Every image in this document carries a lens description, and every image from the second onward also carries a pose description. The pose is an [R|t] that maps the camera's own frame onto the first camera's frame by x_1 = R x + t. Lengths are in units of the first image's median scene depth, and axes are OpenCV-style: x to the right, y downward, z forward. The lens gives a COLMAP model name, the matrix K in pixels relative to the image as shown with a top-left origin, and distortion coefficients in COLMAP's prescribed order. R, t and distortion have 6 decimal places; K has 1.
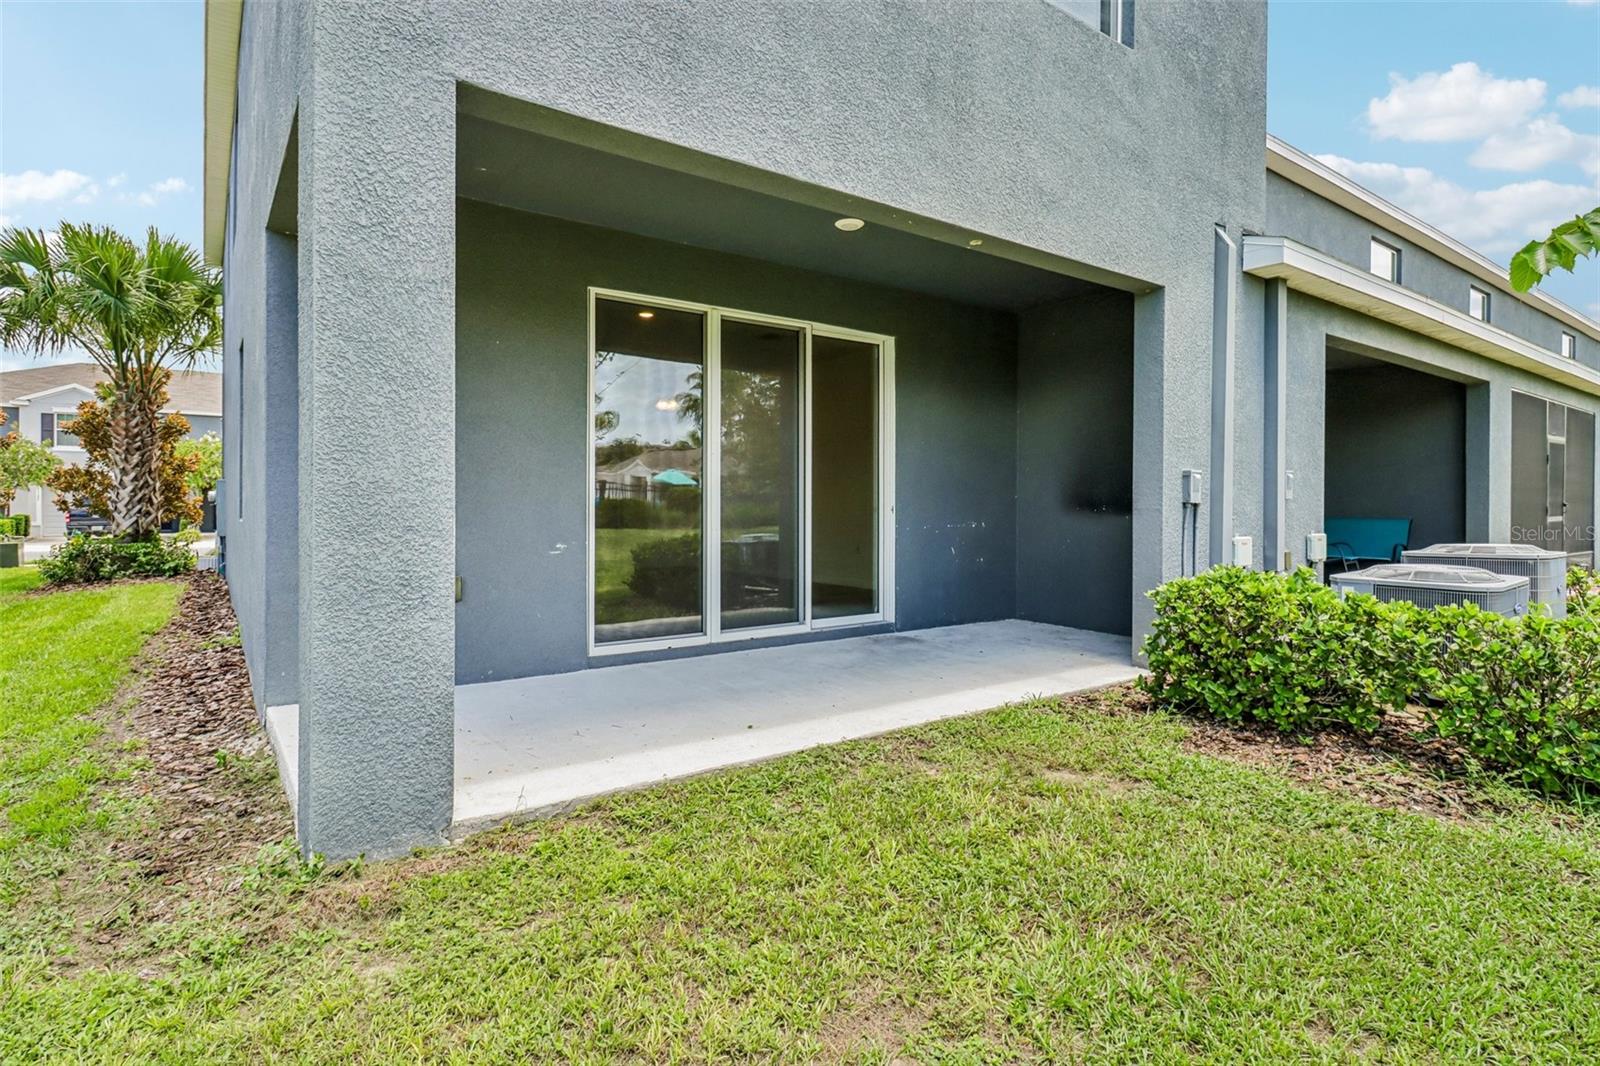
lens RADIAL K [[785.0, 0, 799.4], [0, 785.0, 501.1], [0, 0, 1]] dist [-0.004589, -0.000652]
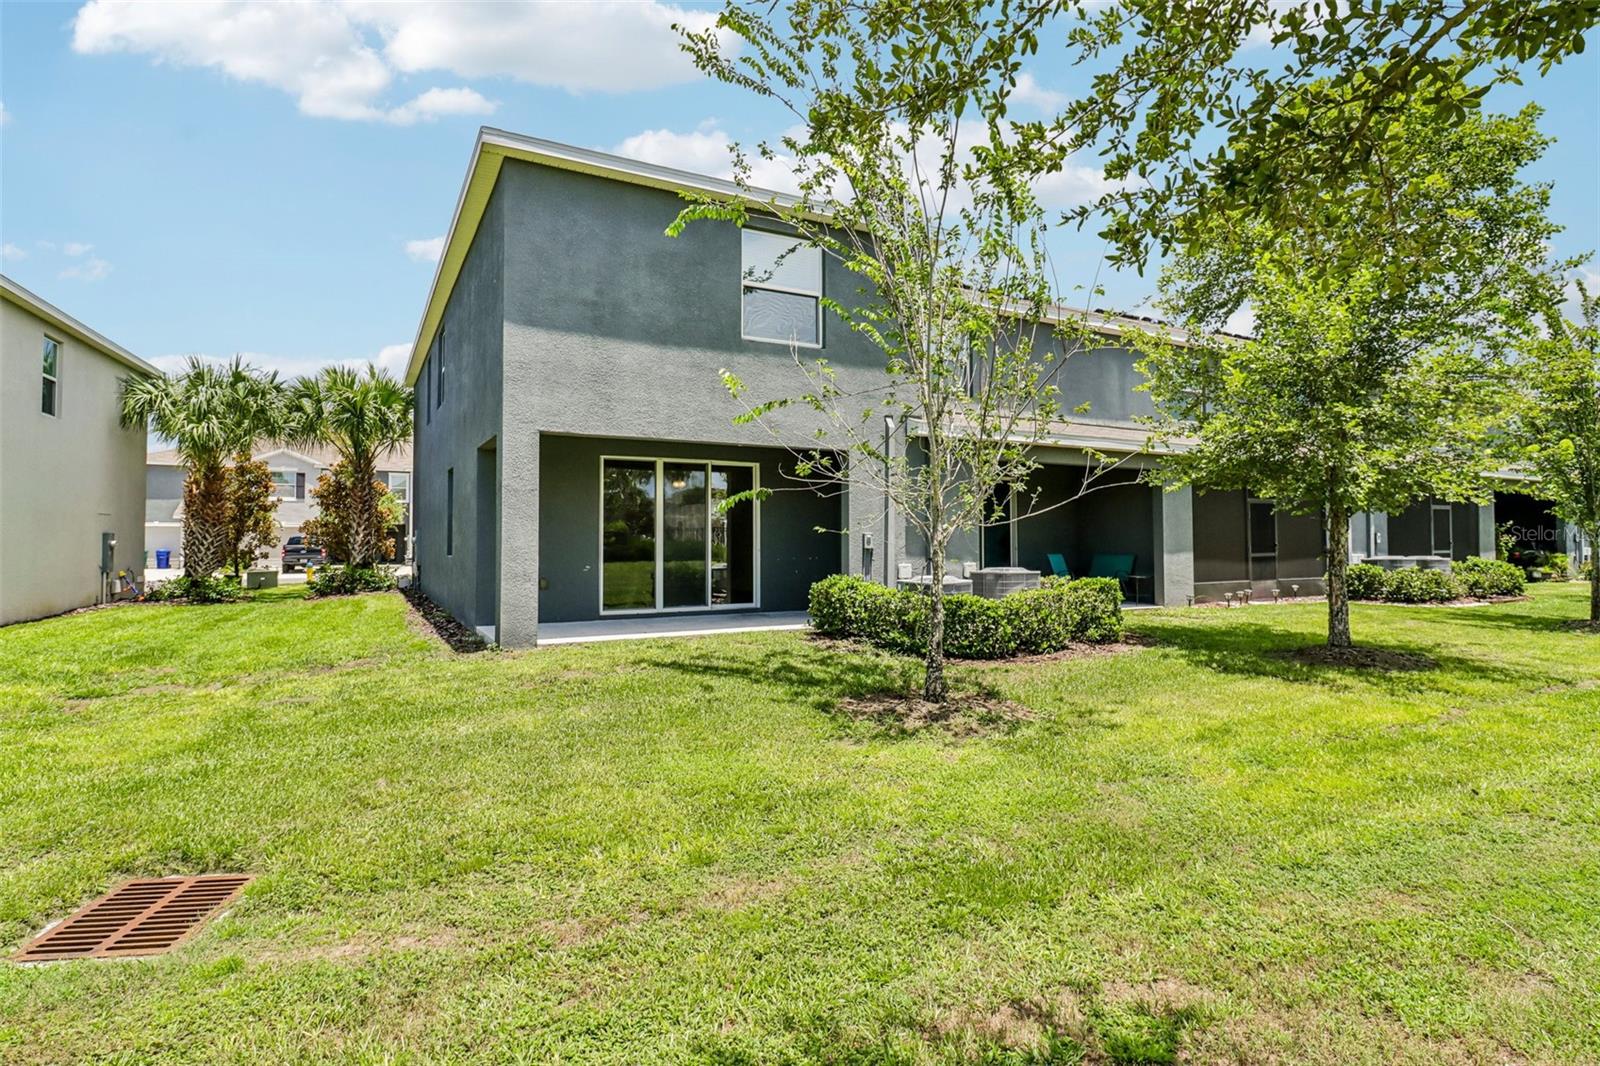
lens RADIAL K [[785.0, 0, 799.4], [0, 785.0, 501.1], [0, 0, 1]] dist [-0.004589, -0.000652]
pose [[0.991276, -0.009786, -0.131437, 0.461981], [0.004146, 0.999061, -0.043116, -0.024859], [0.131735, 0.042195, 0.990386, -0.911139]]
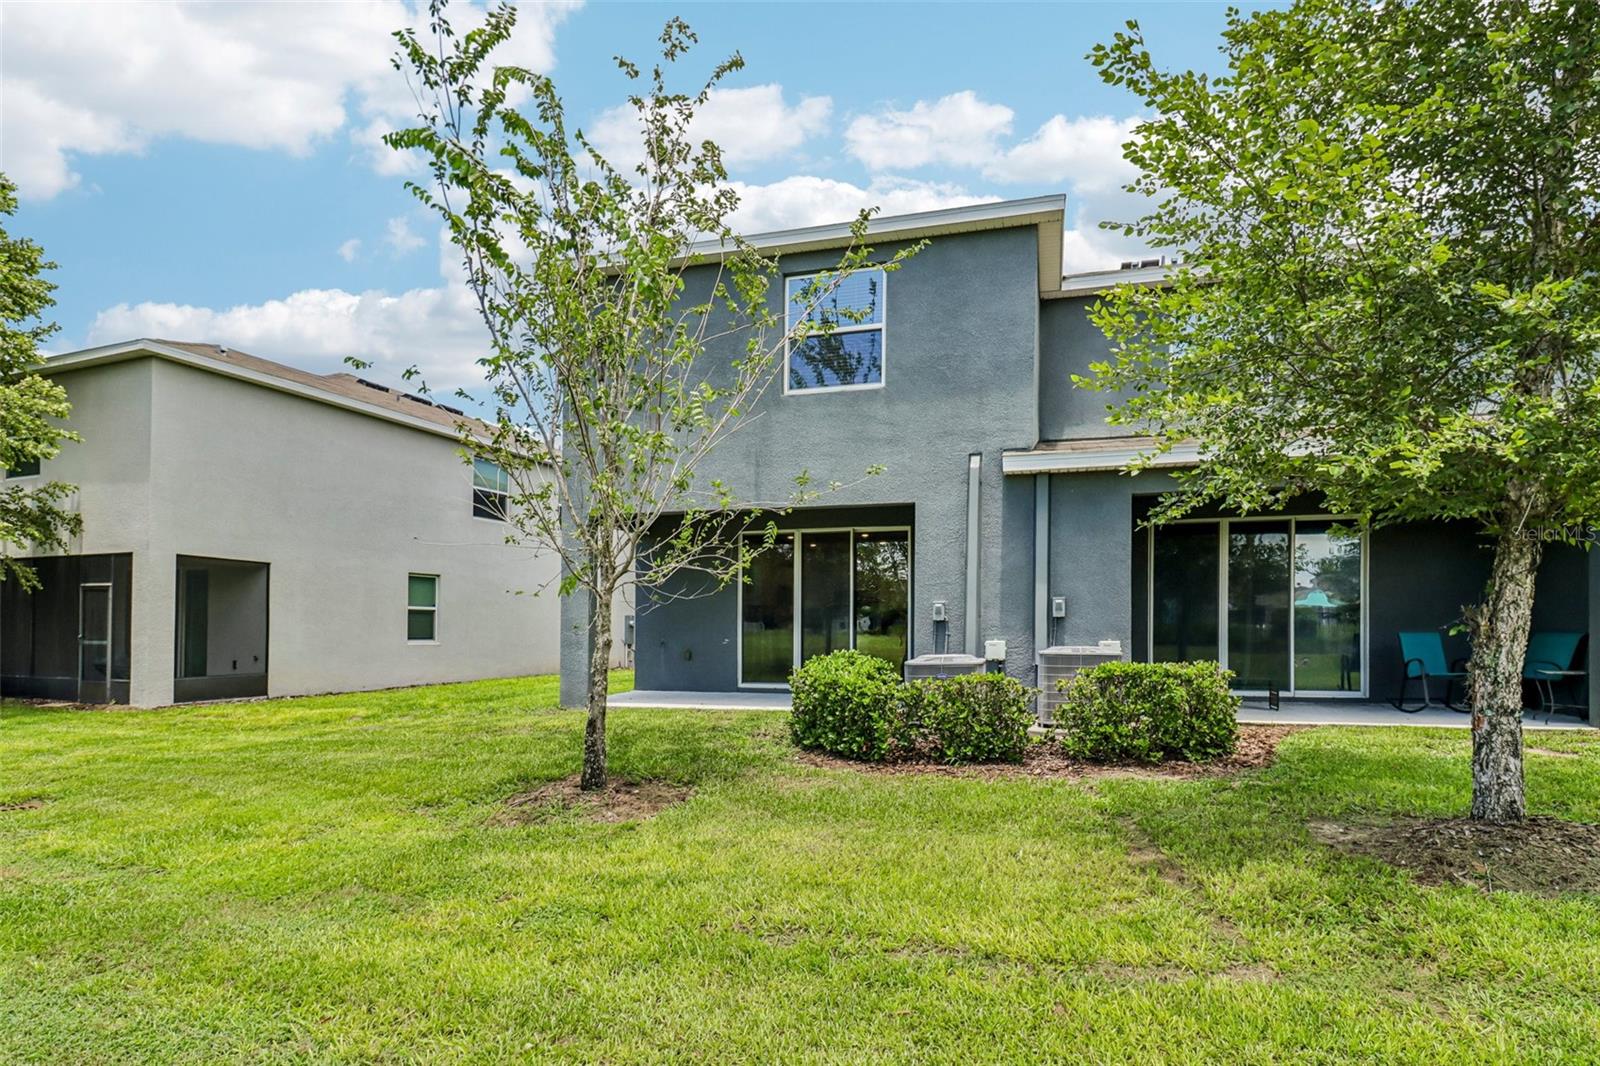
lens RADIAL K [[830.5, 0, 847.1], [0, 830.5, 566.1], [0, 0, 1]] dist [-0.006063, -0.001255]
pose [[0.648349, -0.058302, -0.759108, 1.387622], [0.007567, 0.997508, -0.070149, 0.010398], [0.761306, 0.039736, 0.647174, -0.276989]]
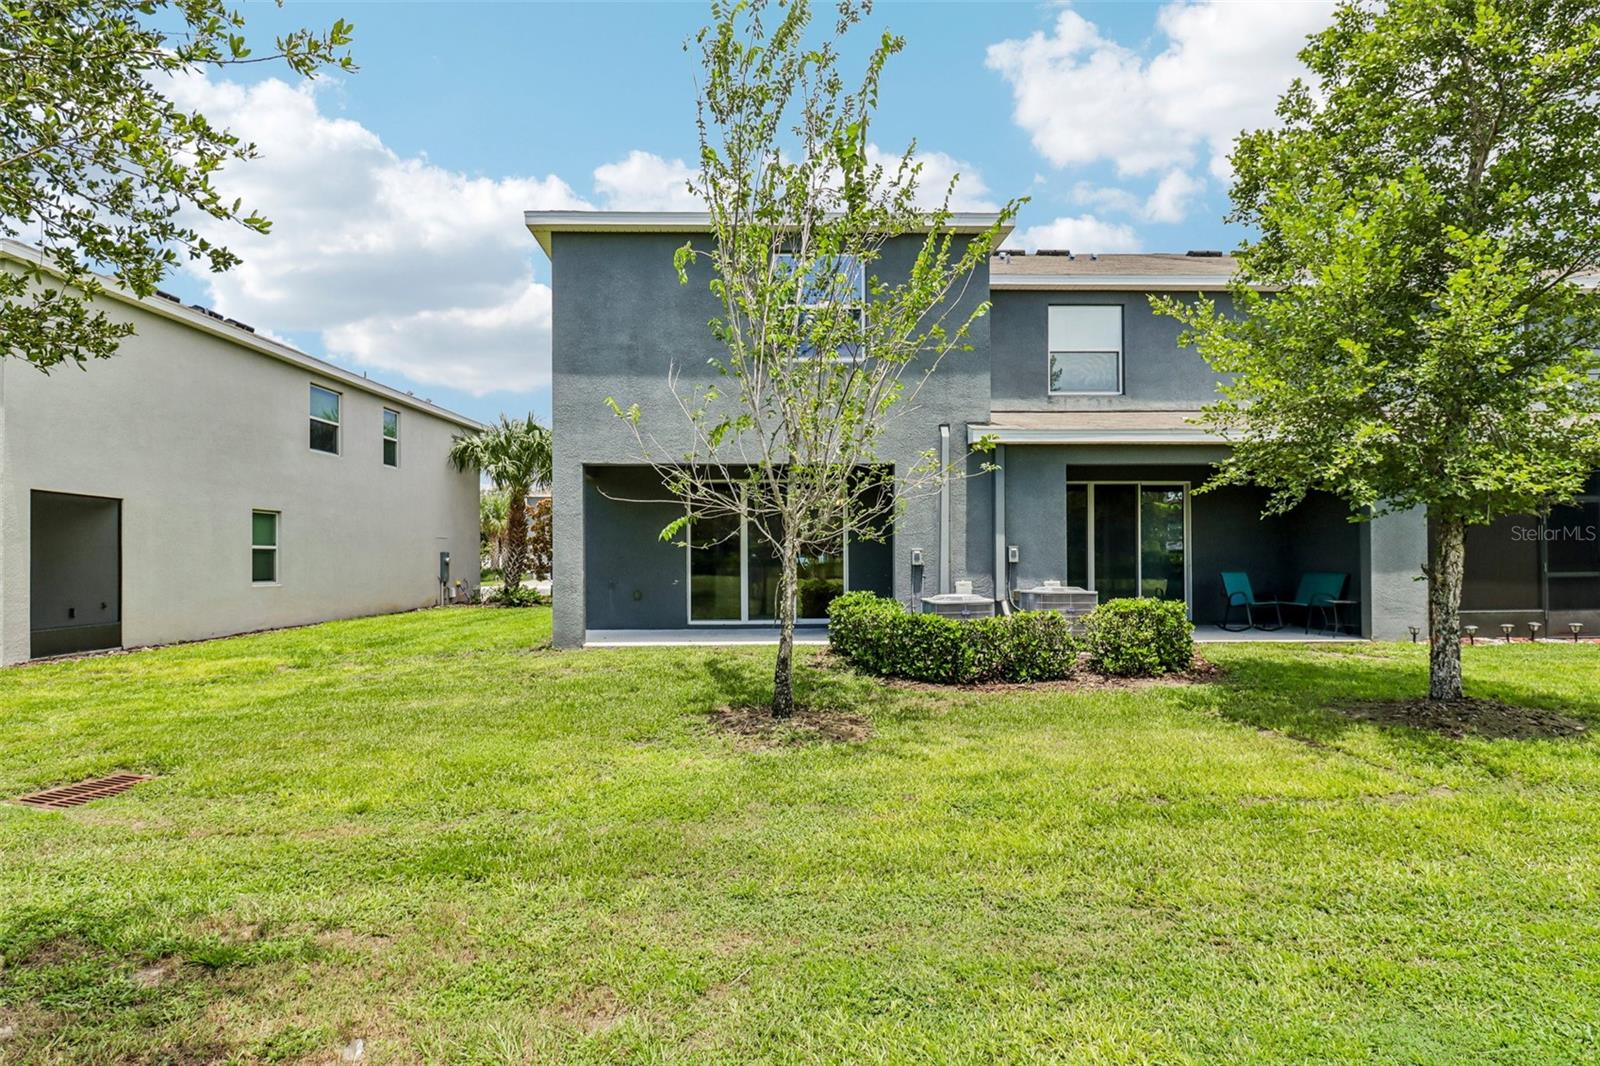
lens RADIAL K [[803.8, 0, 800.0], [0, 803.8, 533.0], [0, 0, 1]] dist [-0.005927, -0.000875]
pose [[0.836220, -0.021405, -0.547976, 1.098687], [0.008950, 0.999638, -0.025390, -0.021635], [0.548321, 0.016328, 0.836109, -0.737042]]
